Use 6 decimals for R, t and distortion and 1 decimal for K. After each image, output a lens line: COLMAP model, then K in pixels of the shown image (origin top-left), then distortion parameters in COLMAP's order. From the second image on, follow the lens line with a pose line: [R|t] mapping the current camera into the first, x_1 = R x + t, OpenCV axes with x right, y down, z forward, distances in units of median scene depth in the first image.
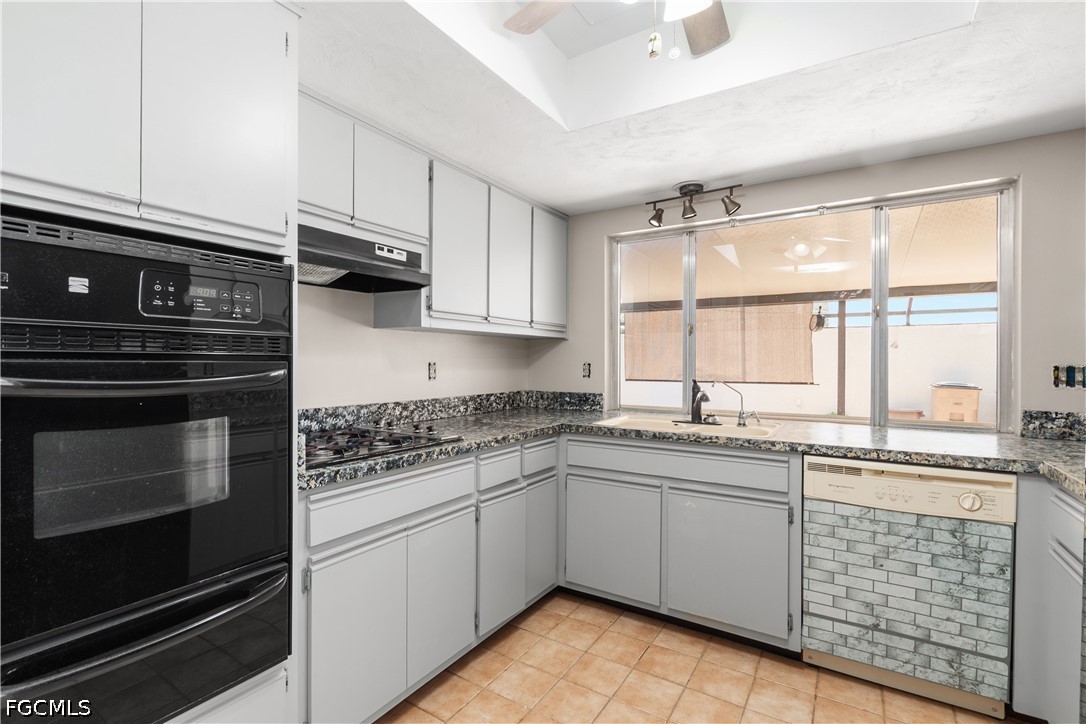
lens RADIAL K [[497.5, 0, 538.9], [0, 497.5, 364.1], [0, 0, 1]] dist [-0.002529, -0.001085]
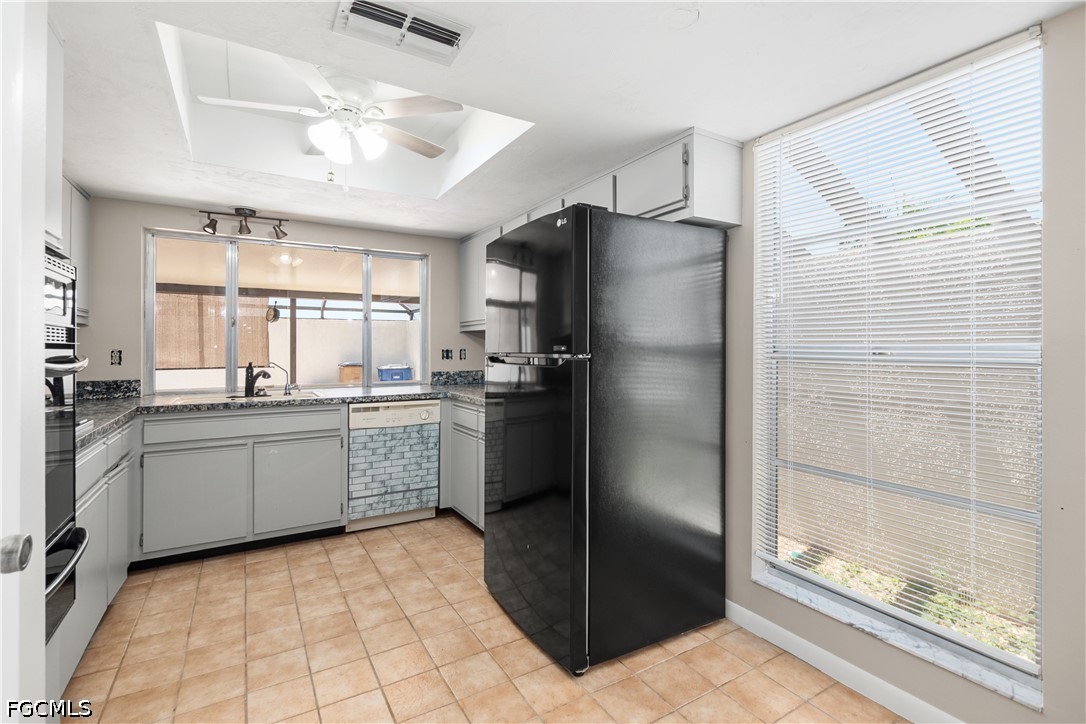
lens RADIAL K [[497.5, 0, 544.3], [0, 497.5, 353.3], [0, 0, 1]] dist [-0.002529, -0.001085]
pose [[0.447760, -0.013655, 0.894049, -0.646494], [0.007621, 0.999905, 0.011455, -0.001257], [-0.894121, 0.001684, 0.447822, -0.321784]]
